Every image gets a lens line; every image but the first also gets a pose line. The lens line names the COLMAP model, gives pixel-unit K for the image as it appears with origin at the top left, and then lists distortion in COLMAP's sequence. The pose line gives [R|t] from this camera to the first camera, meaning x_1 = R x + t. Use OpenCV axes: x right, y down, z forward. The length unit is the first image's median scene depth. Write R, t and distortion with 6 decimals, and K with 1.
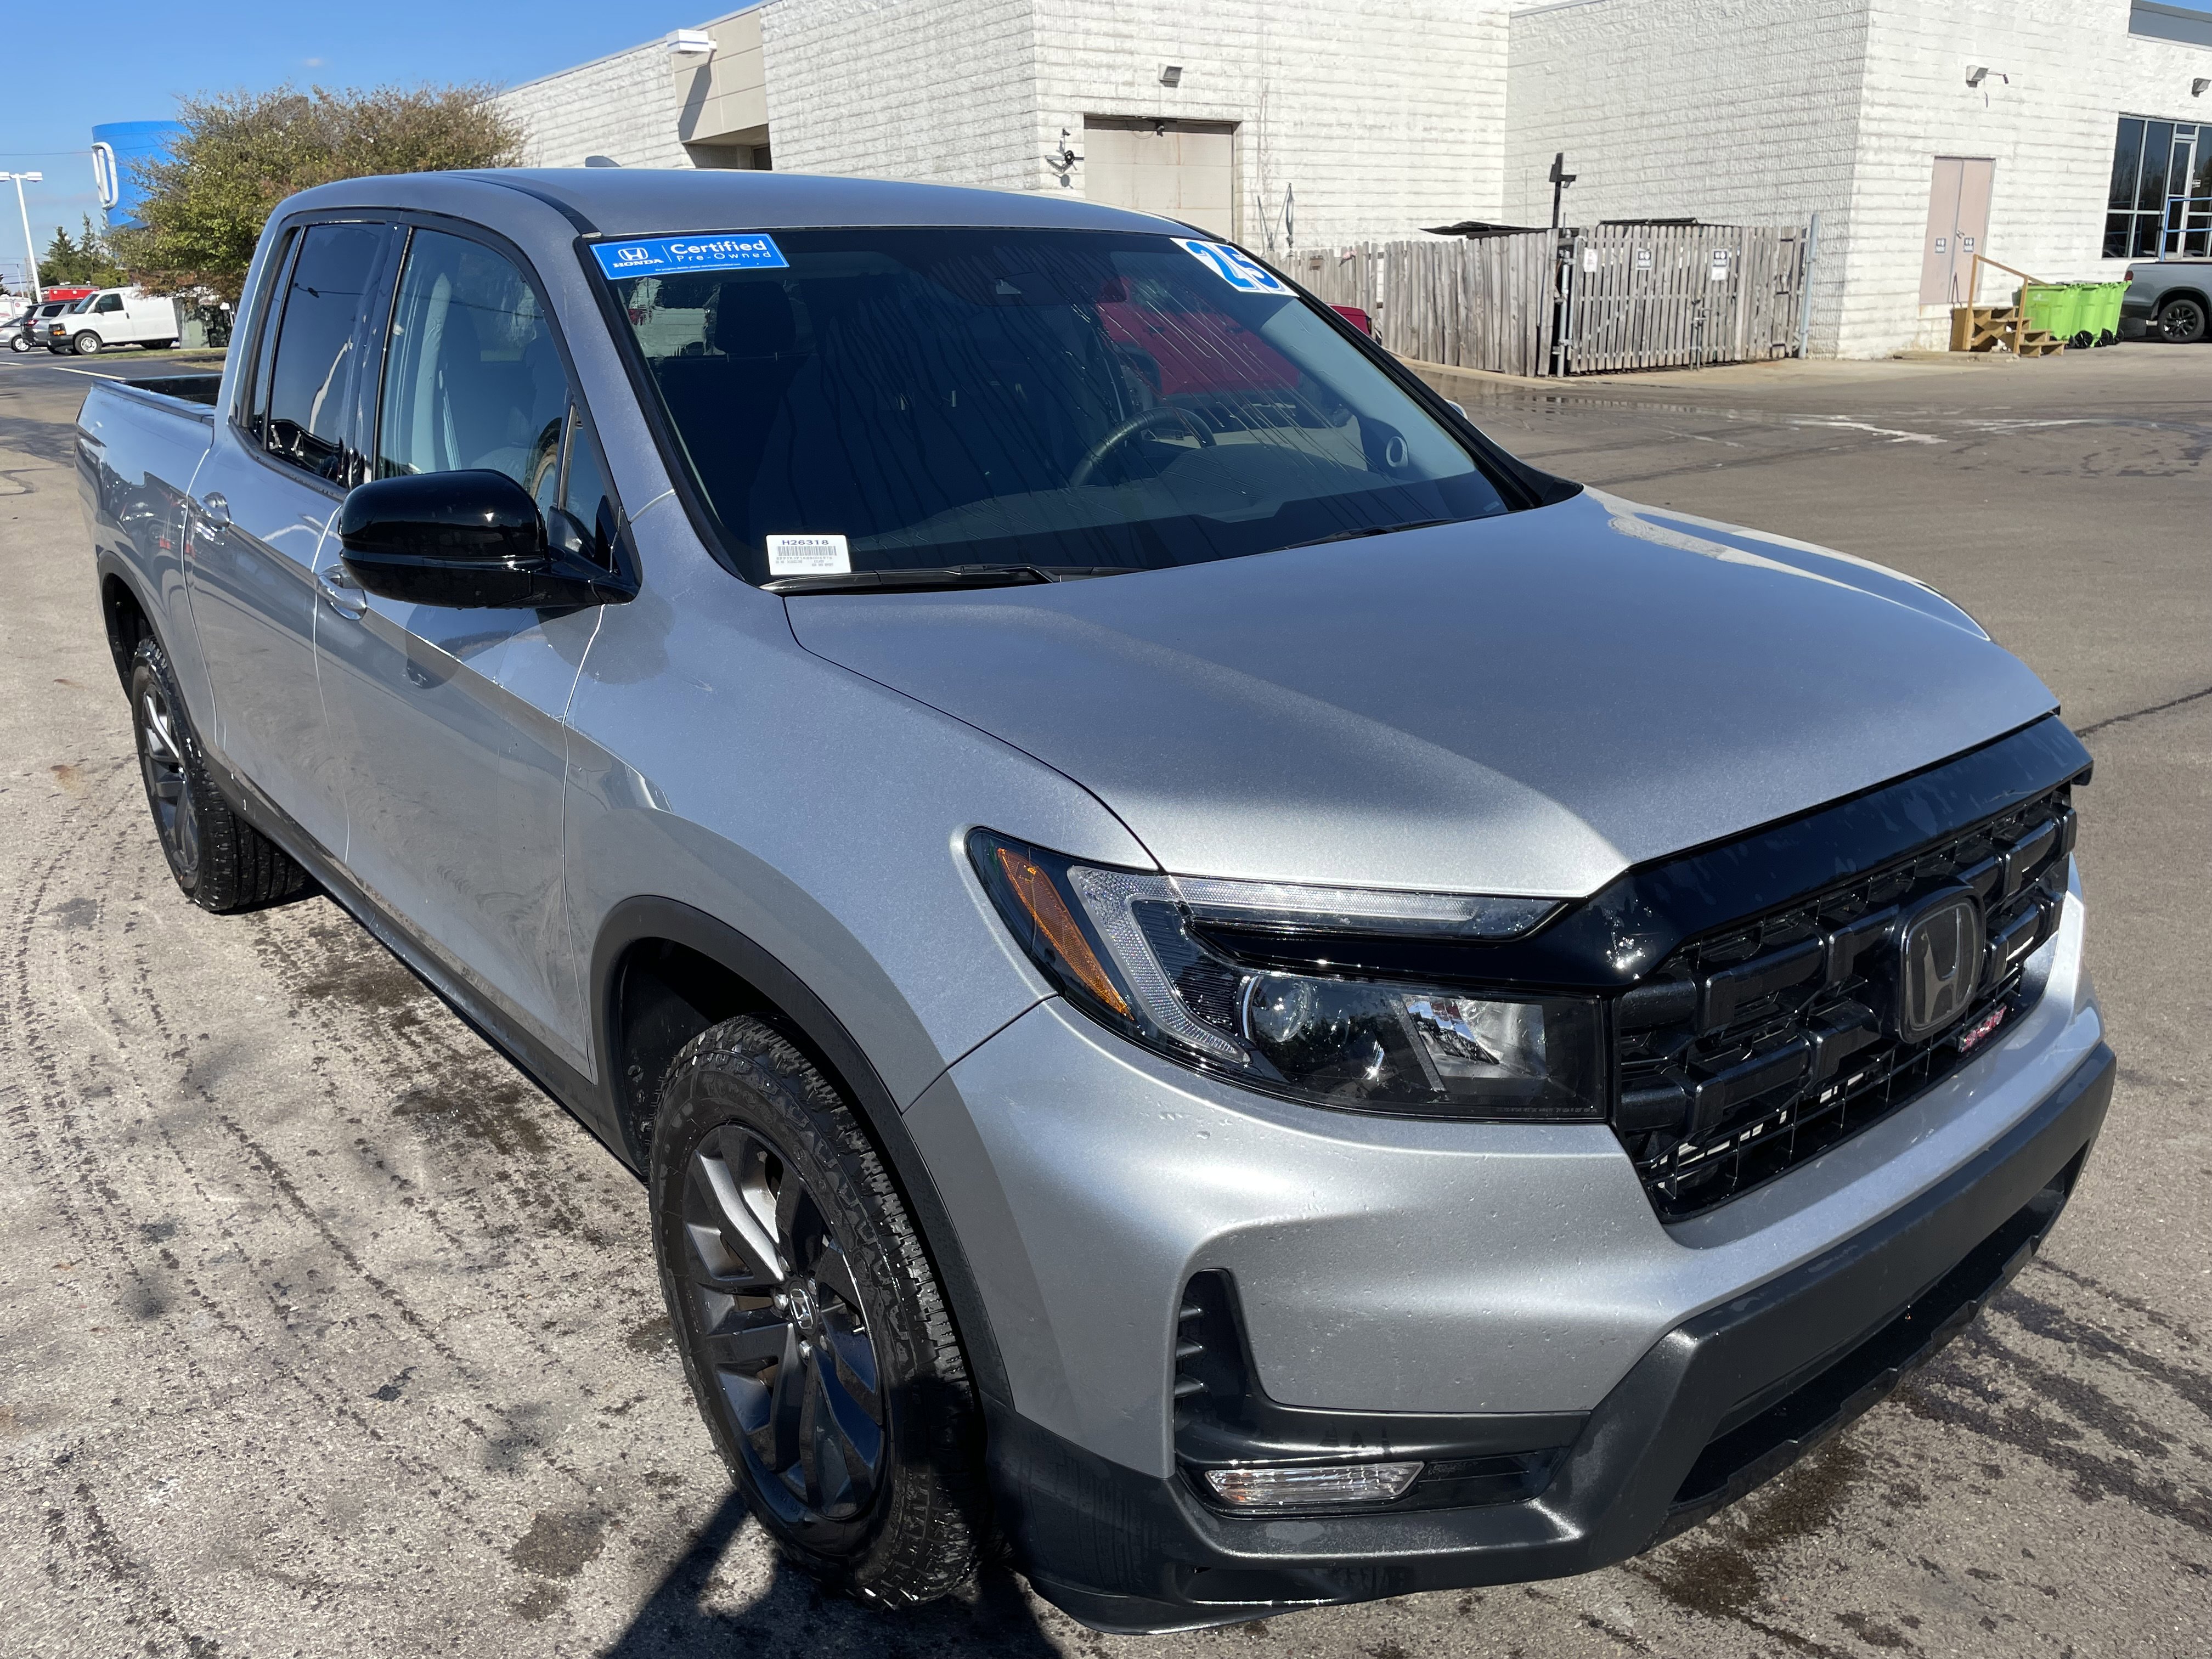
lens RADIAL K [[1693.0, 0, 1159.3], [0, 1693.0, 823.6], [0, 0, 1]] dist [0.069600, -0.094821]
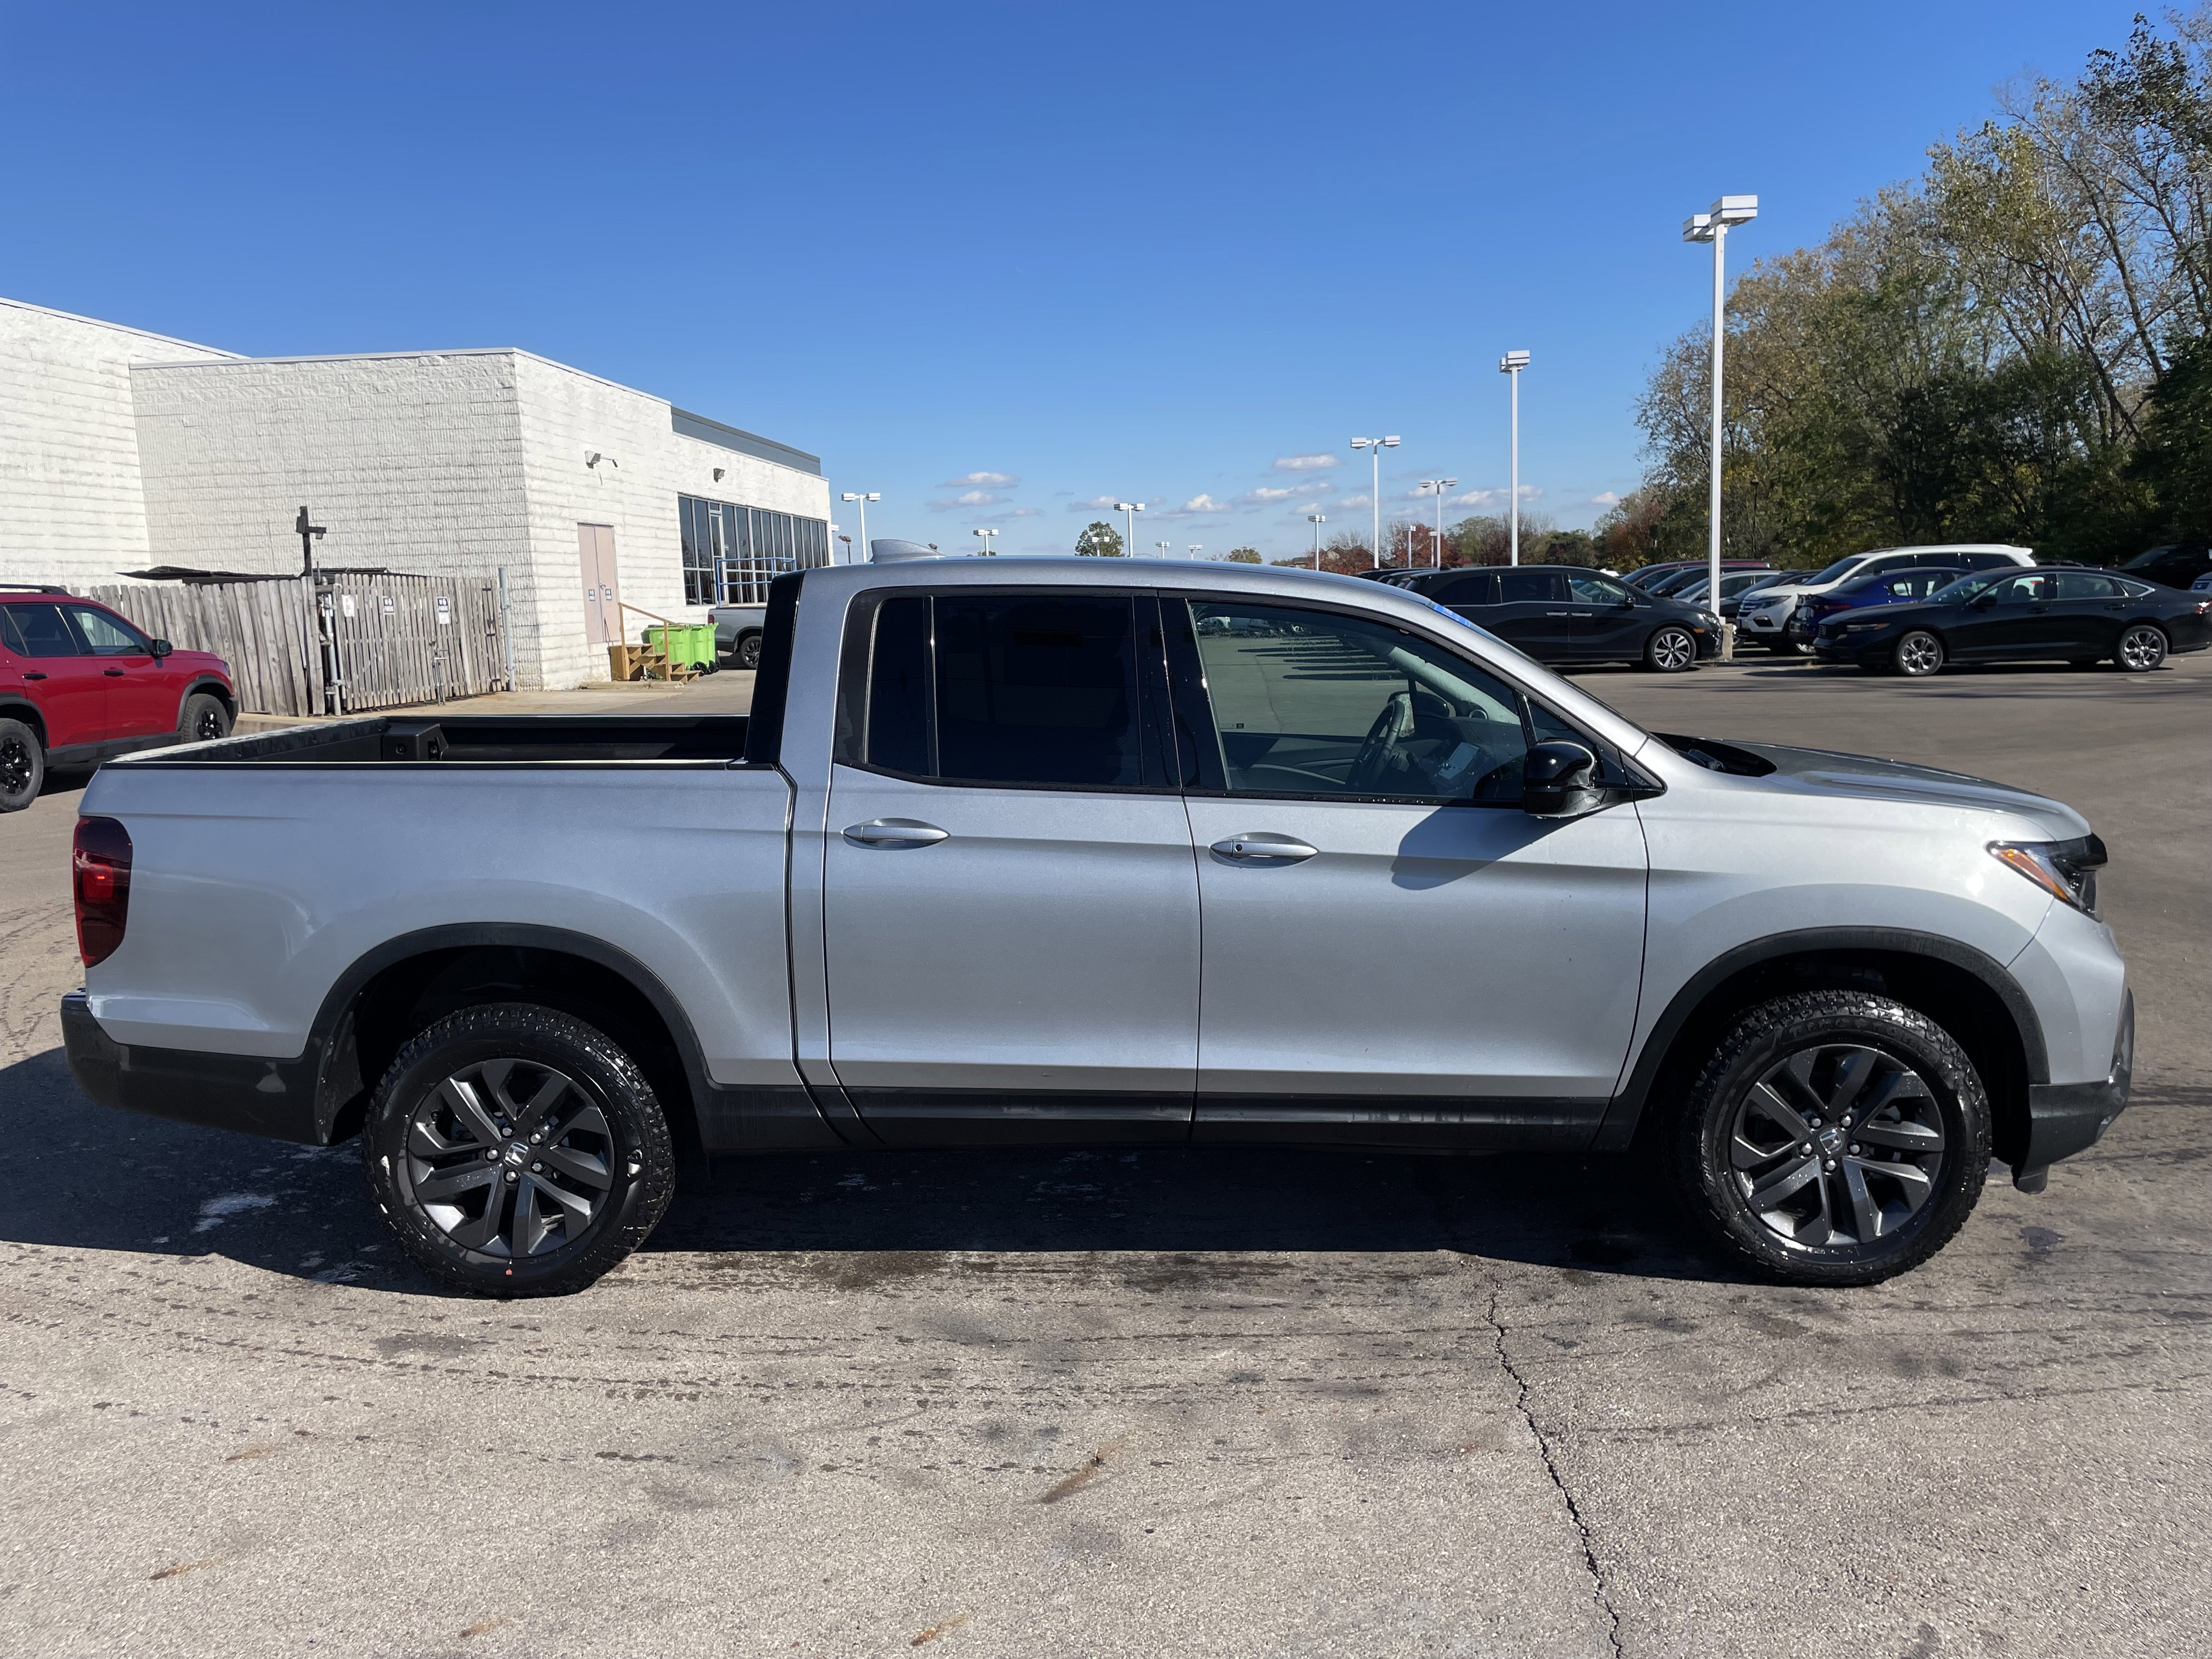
lens RADIAL K [[1693.0, 0, 1090.8], [0, 1693.0, 838.0], [0, 0, 1]] dist [0.069600, -0.094821]
pose [[0.645322, -0.106278, 0.756481, -0.236102], [0.240819, 0.968084, -0.069426, -0.012404], [-0.724959, 0.226977, 0.650320, 0.029649]]
